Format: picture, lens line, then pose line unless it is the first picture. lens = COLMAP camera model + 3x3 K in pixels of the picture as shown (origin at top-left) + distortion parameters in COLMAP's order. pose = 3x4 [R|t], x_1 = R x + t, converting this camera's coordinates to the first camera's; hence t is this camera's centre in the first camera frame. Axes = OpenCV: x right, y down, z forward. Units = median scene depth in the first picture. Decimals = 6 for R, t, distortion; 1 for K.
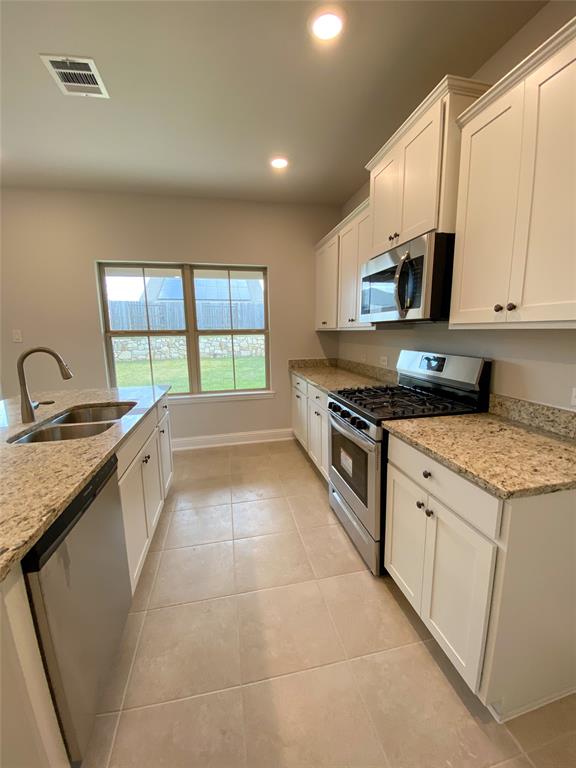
lens RADIAL K [[306.4, 0, 288.0], [0, 306.4, 384.0], [0, 0, 1]] dist [0.015506, -0.018625]
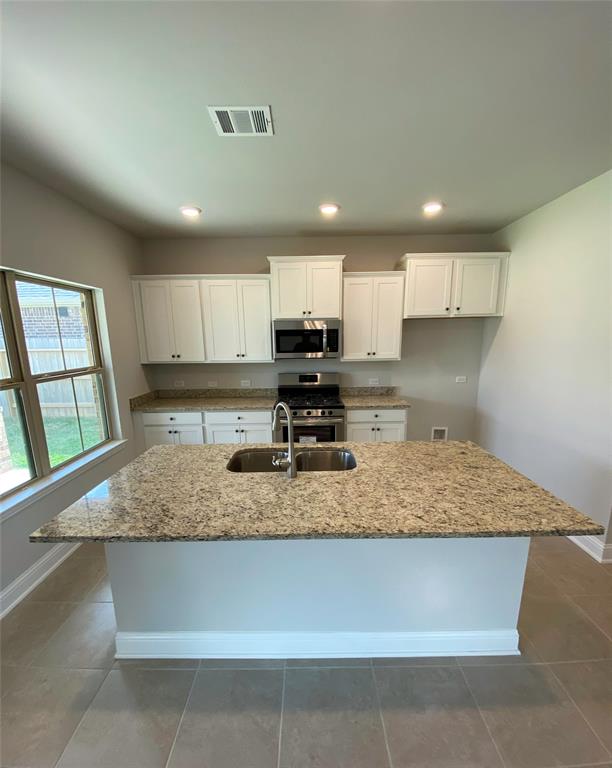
lens RADIAL K [[330.5, 0, 305.6], [0, 330.5, 406.9], [0, 0, 1]] dist [-0.000610, -0.000191]
pose [[0.208349, -0.189423, 0.959536, -0.839237], [0.181048, 0.971581, 0.152489, -0.115974], [-0.961152, 0.141951, 0.236722, 0.310136]]
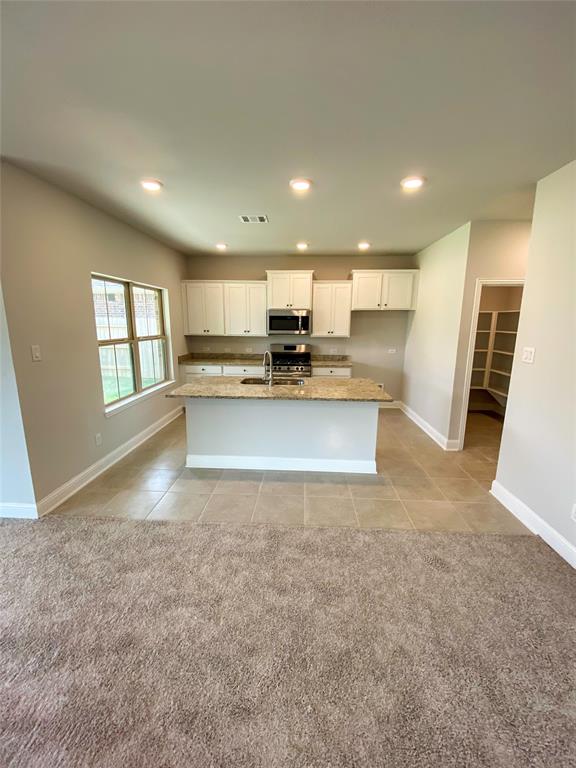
lens RADIAL K [[306.4, 0, 288.0], [0, 306.4, 384.0], [0, 0, 1]] dist [0.015506, -0.018625]
pose [[0.257239, -0.172077, 0.950904, -1.294291], [0.155806, 0.978529, 0.134927, -0.069773], [-0.953705, 0.113448, 0.278526, 0.141061]]
